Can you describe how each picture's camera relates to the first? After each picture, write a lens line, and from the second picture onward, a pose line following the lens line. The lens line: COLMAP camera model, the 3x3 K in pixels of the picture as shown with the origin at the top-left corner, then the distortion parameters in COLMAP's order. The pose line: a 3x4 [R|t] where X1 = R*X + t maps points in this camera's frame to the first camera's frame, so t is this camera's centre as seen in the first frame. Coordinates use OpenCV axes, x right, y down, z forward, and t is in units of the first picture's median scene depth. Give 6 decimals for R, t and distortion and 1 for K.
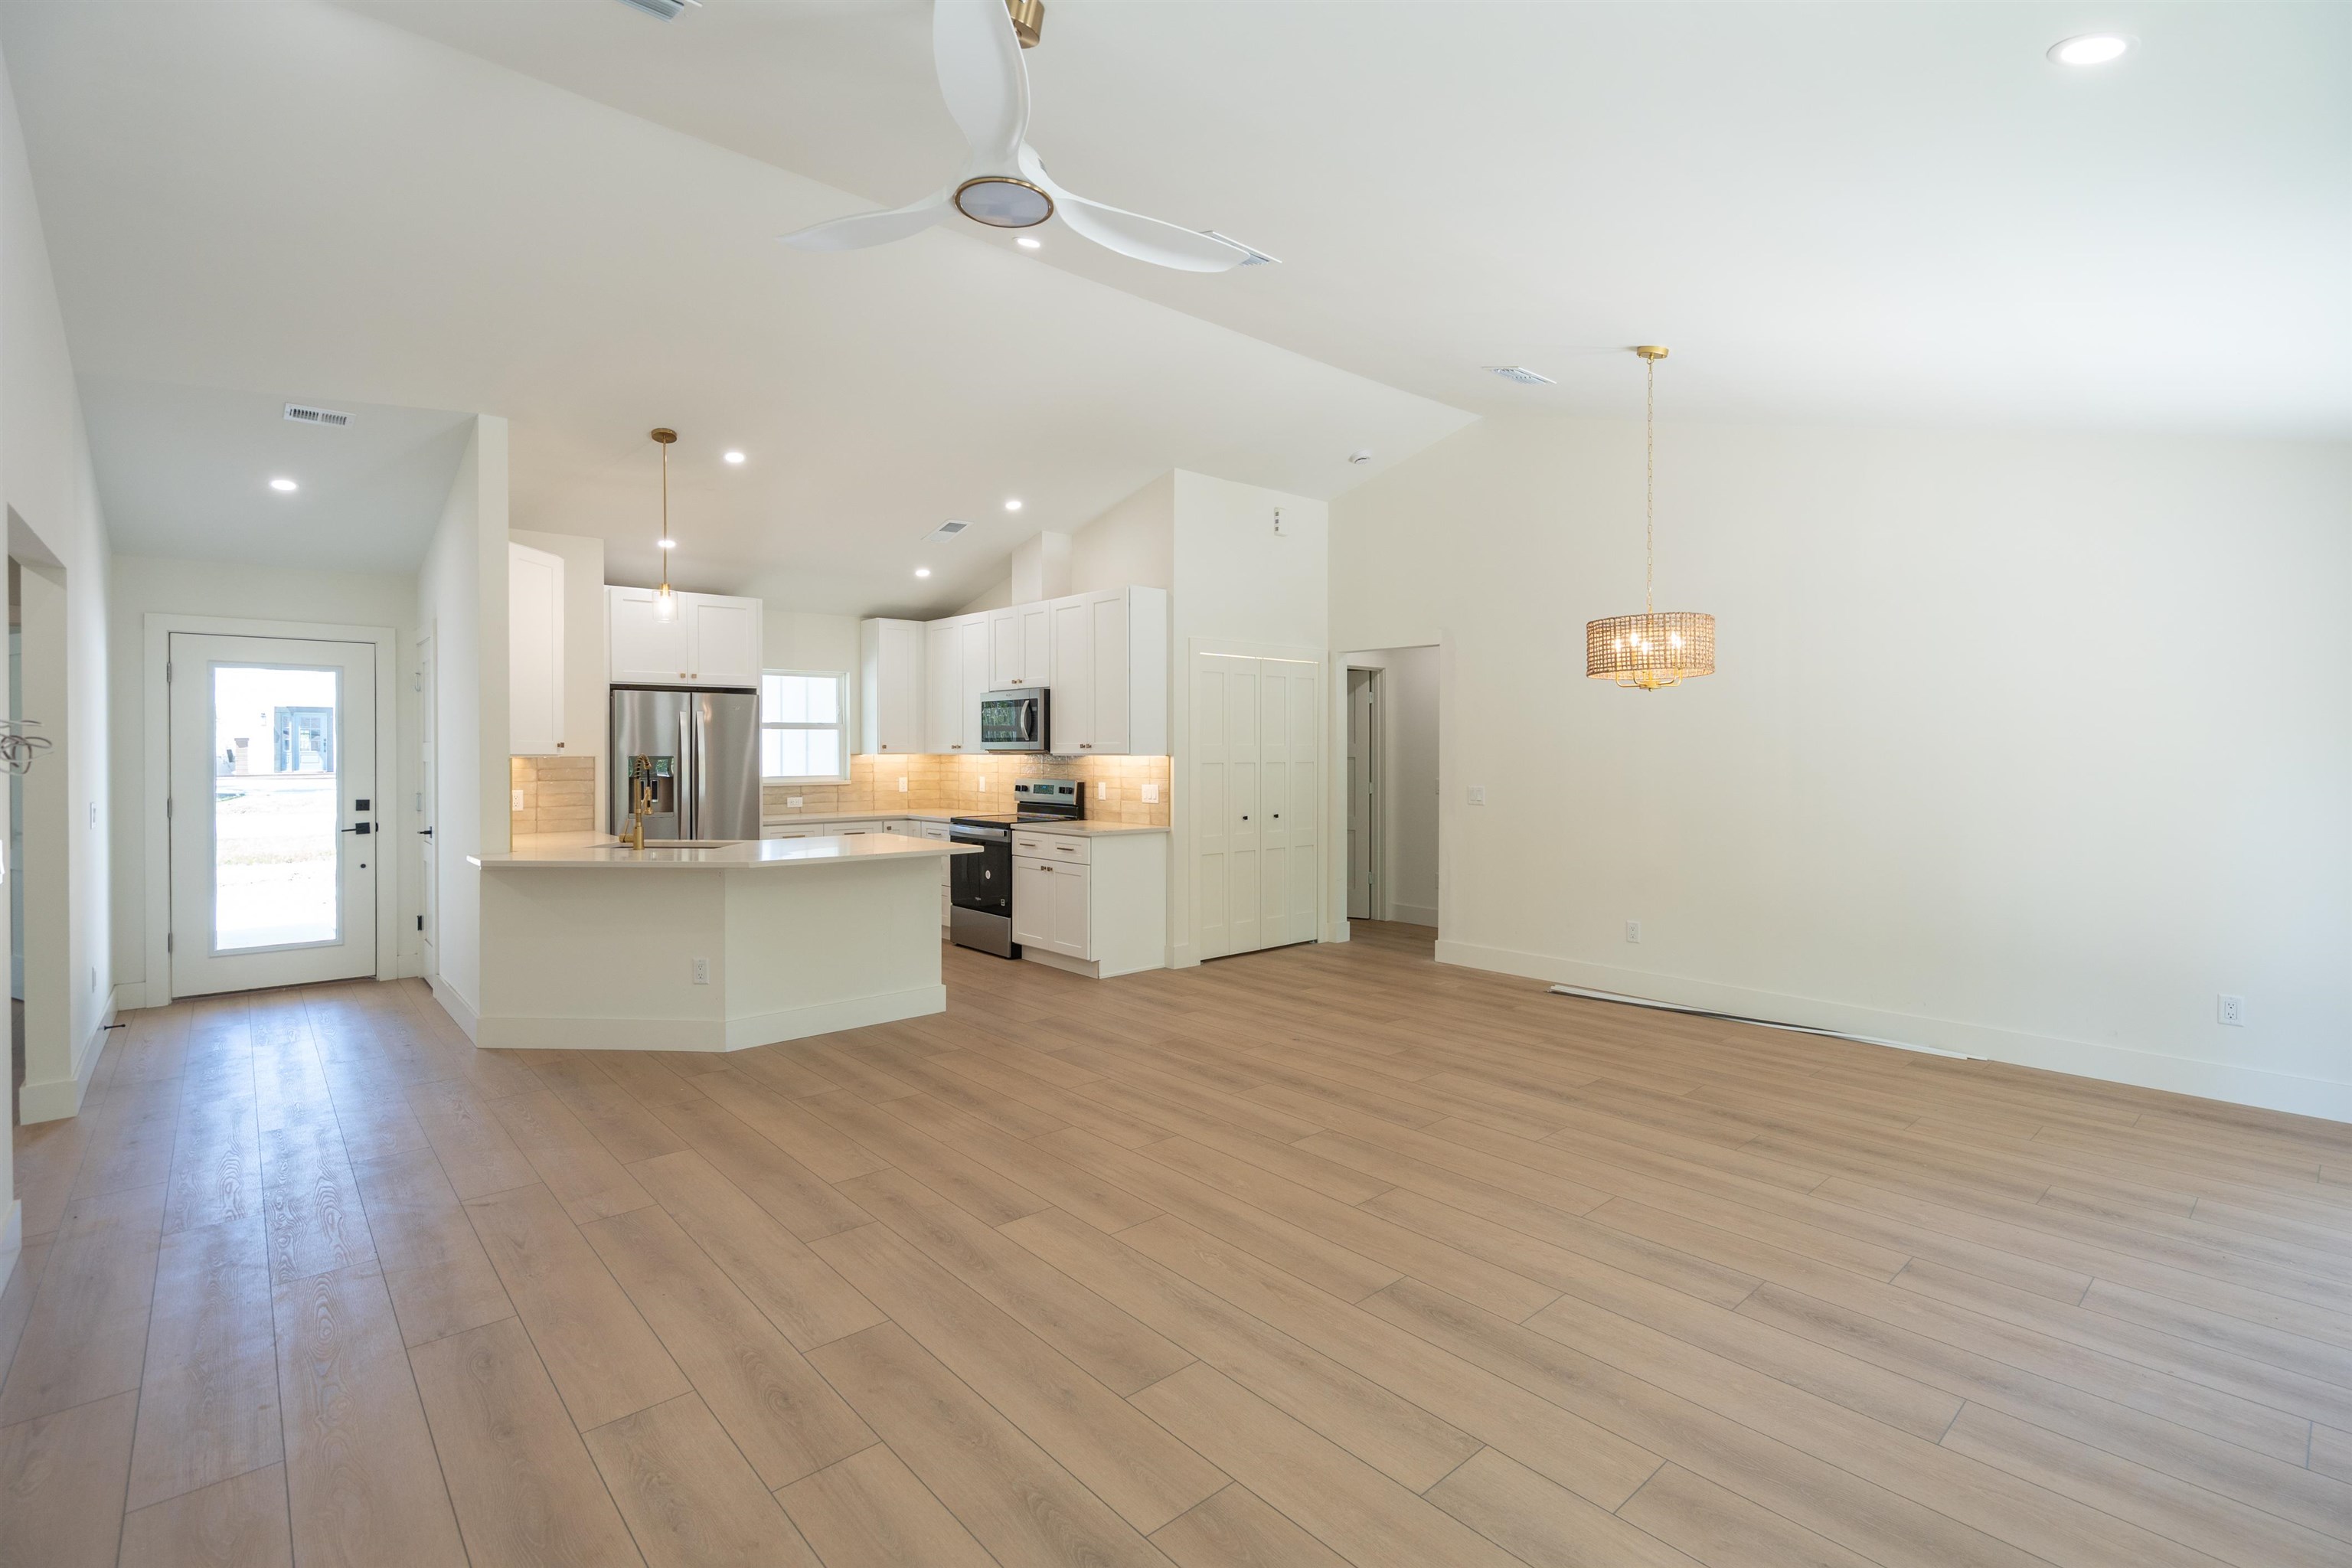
lens RADIAL K [[1084.6, 0, 1177.0], [0, 1084.6, 744.4], [0, 0, 1]] dist [-0.008452, -0.000370]
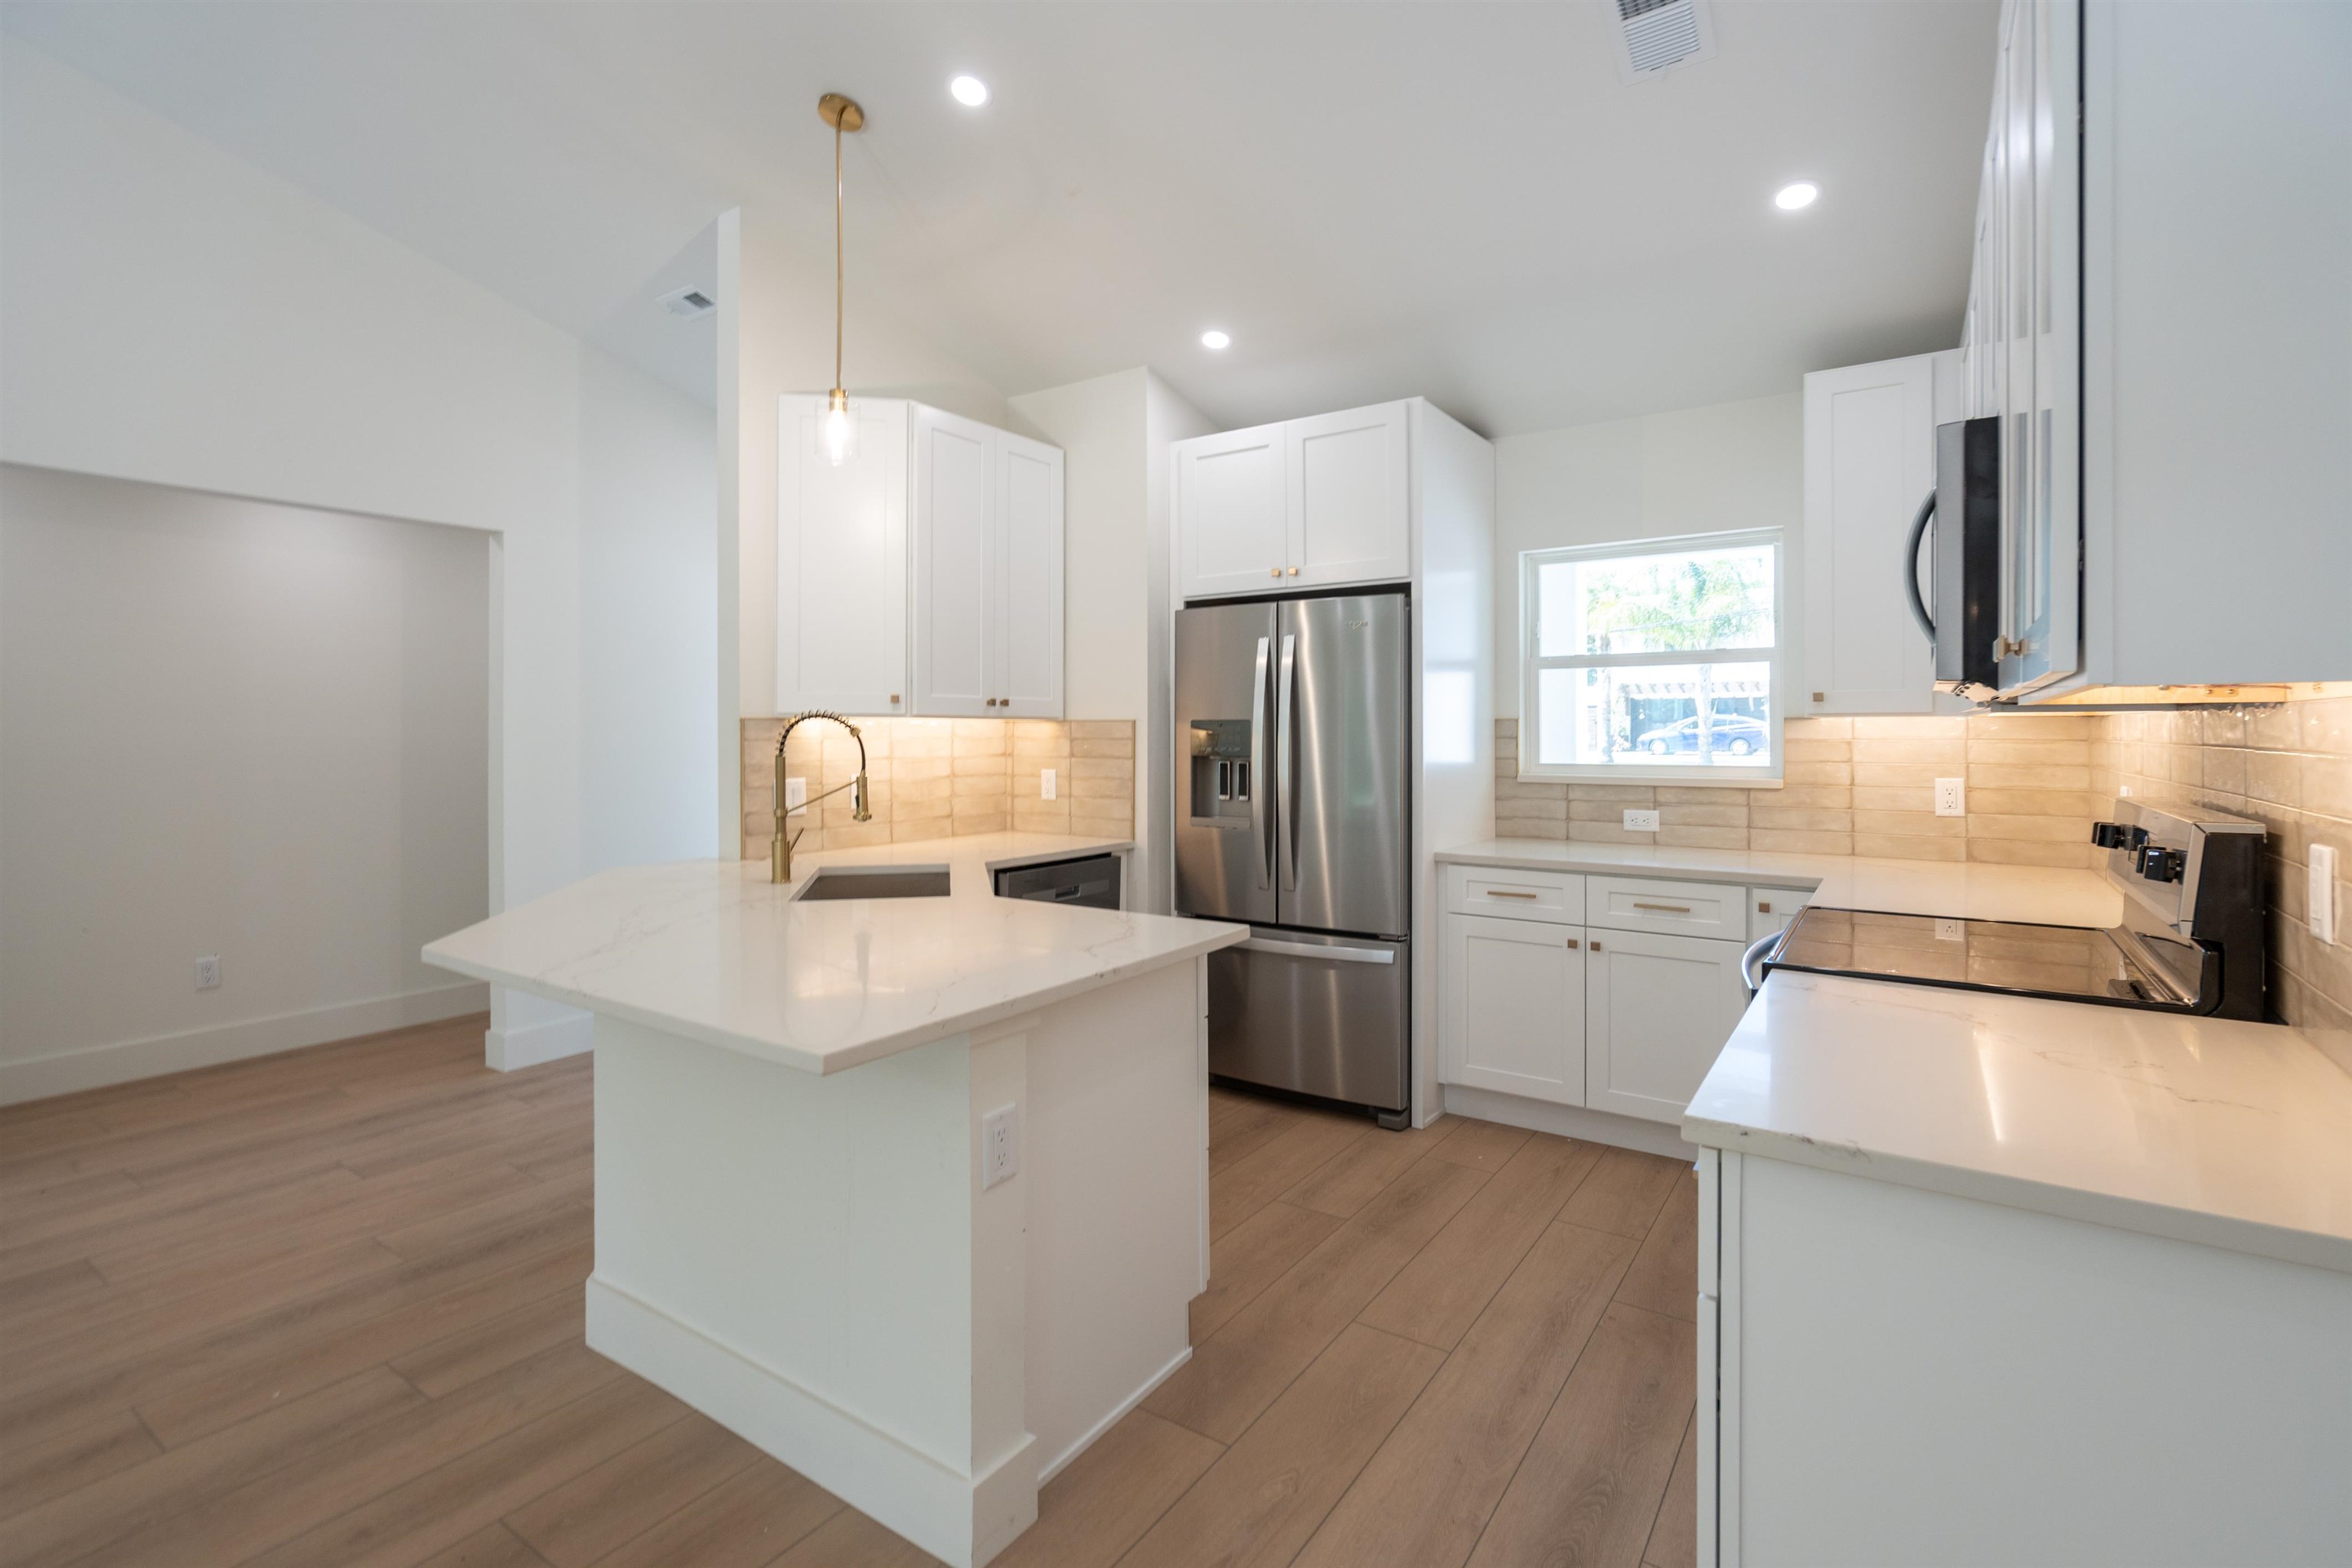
lens RADIAL K [[1084.6, 0, 1177.0], [0, 1084.6, 744.4], [0, 0, 1]] dist [-0.008452, -0.000370]
pose [[0.244181, 0.010910, -0.969668, 0.105171], [0.003611, 0.999920, 0.012159, 0.026629], [0.969723, -0.006471, 0.244122, 1.328357]]
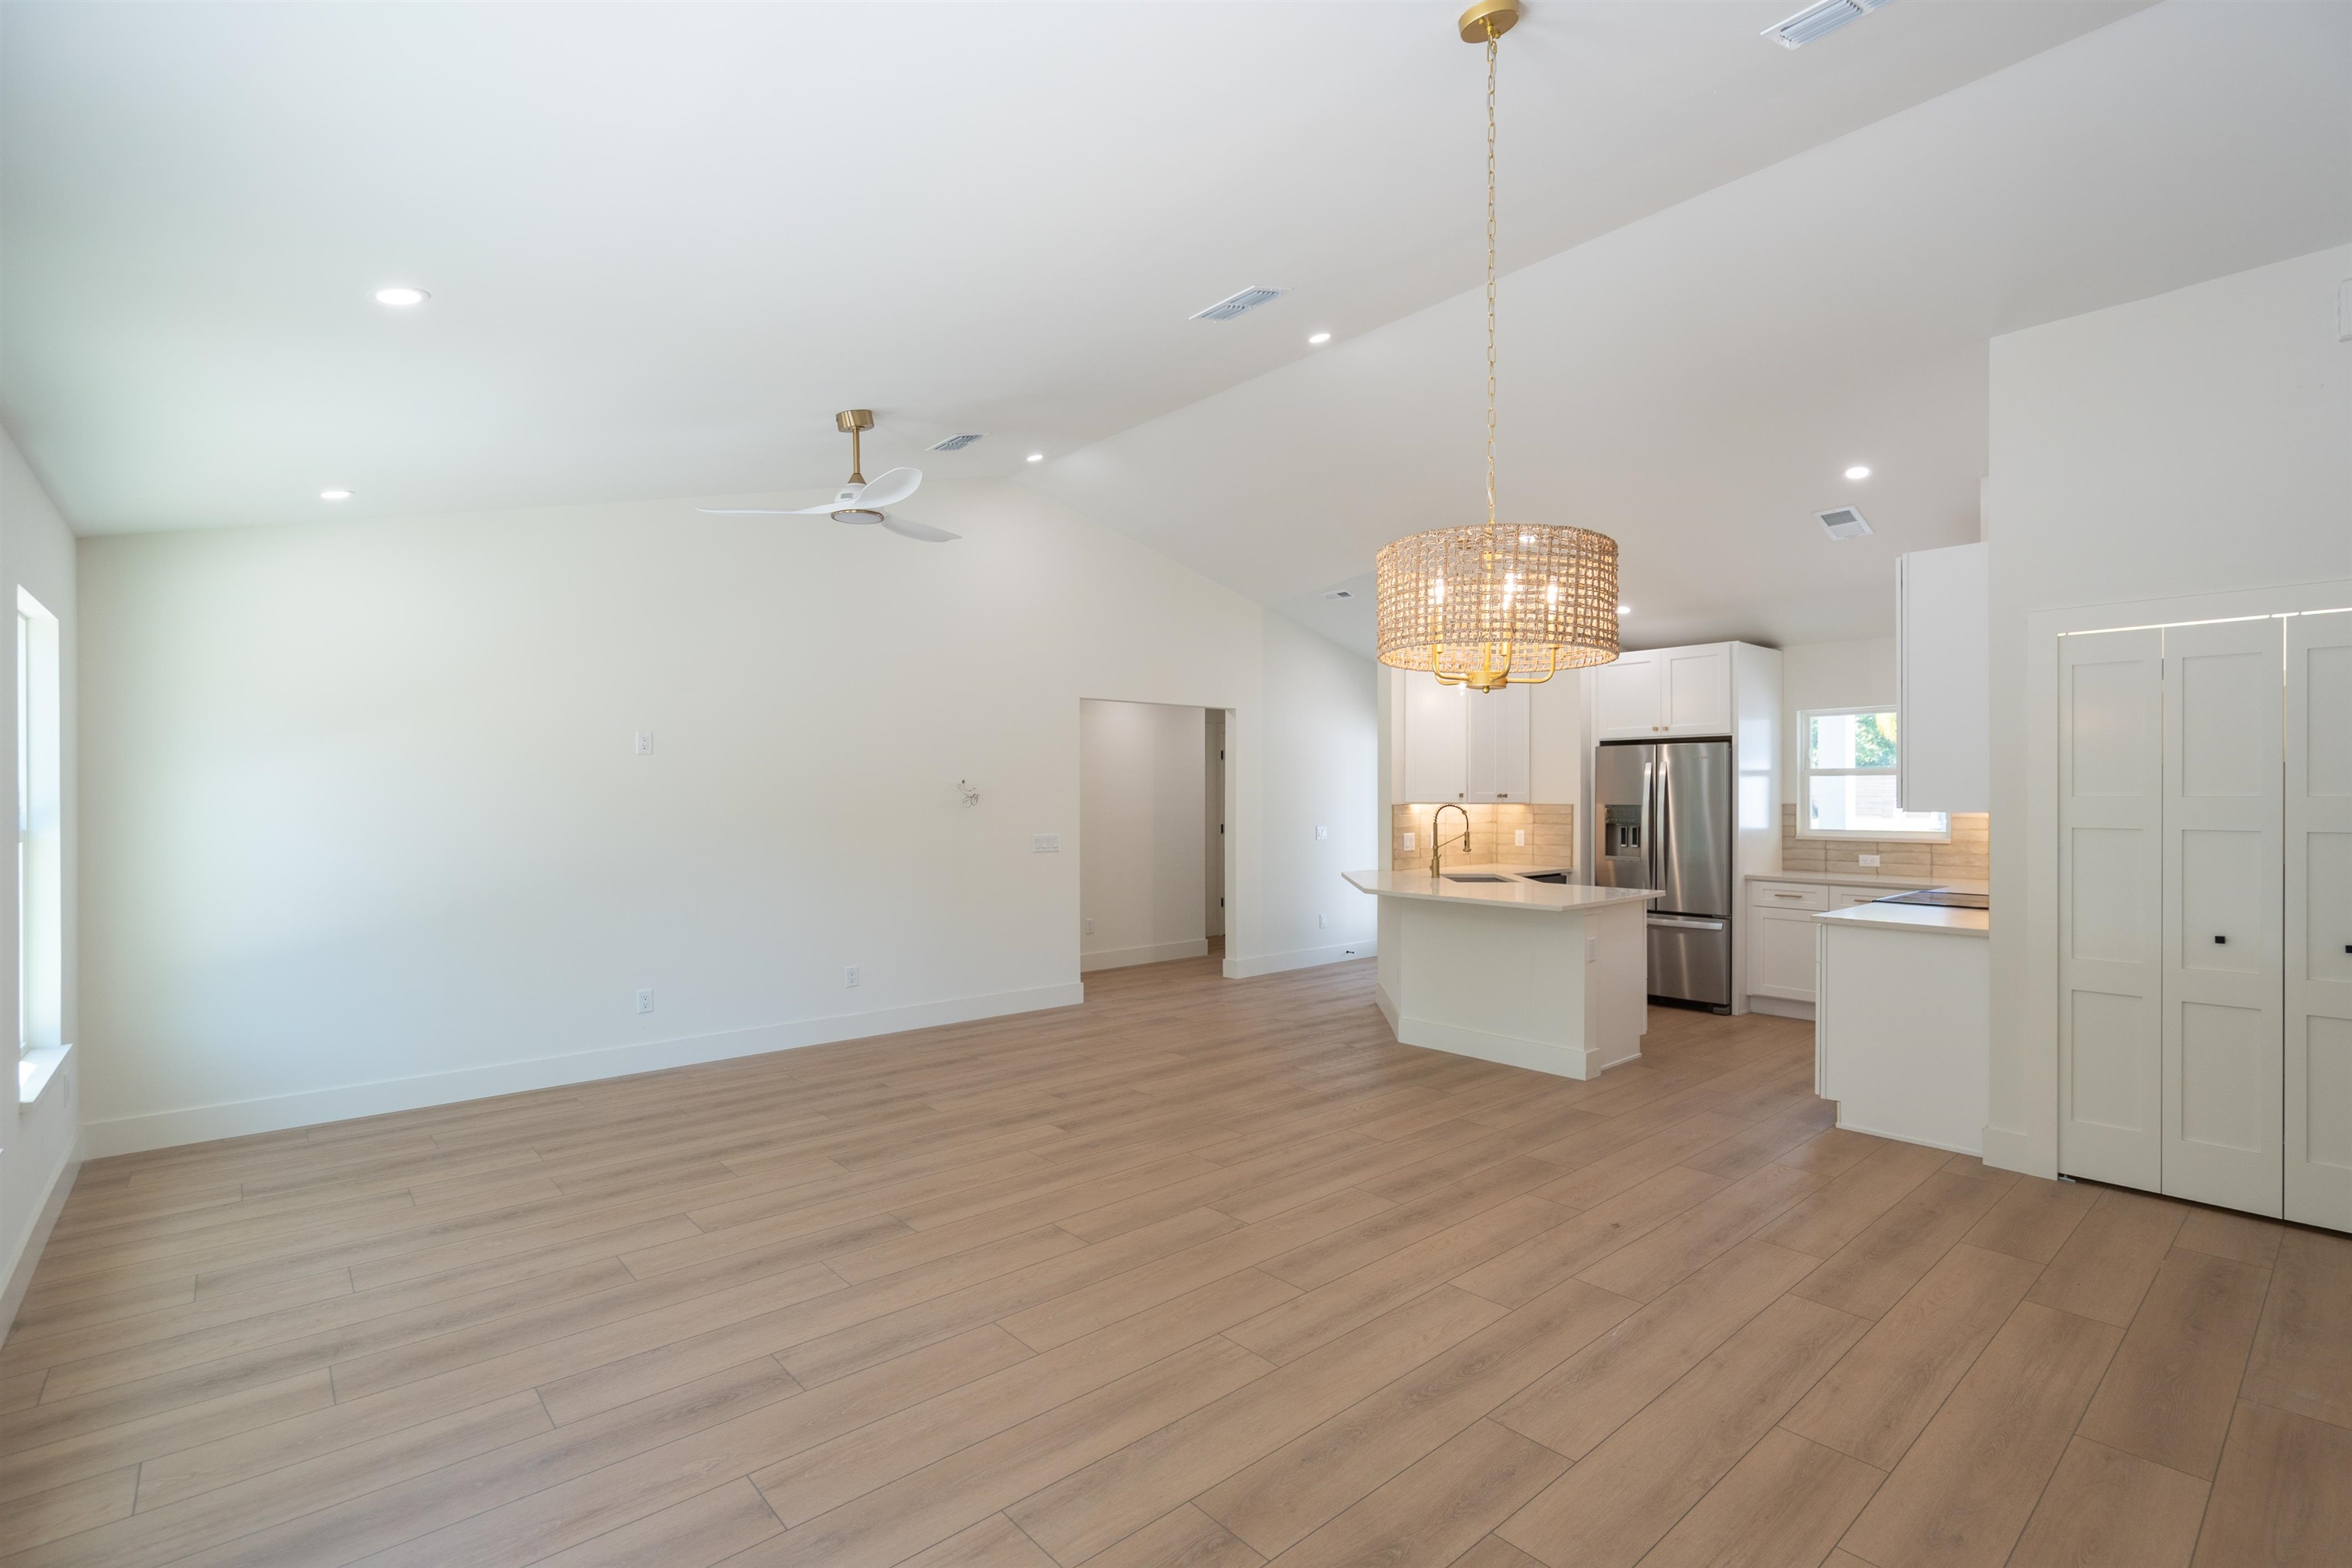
lens RADIAL K [[1071.1, 0, 1177.3], [0, 1071.1, 800.9], [0, 0, 1]] dist [-0.010957, 0.000139]
pose [[-0.010910, 0.008416, -0.999905, 0.963146], [0.004132, 0.999956, 0.008372, -0.006909], [0.999932, -0.004040, -0.010944, 0.886205]]
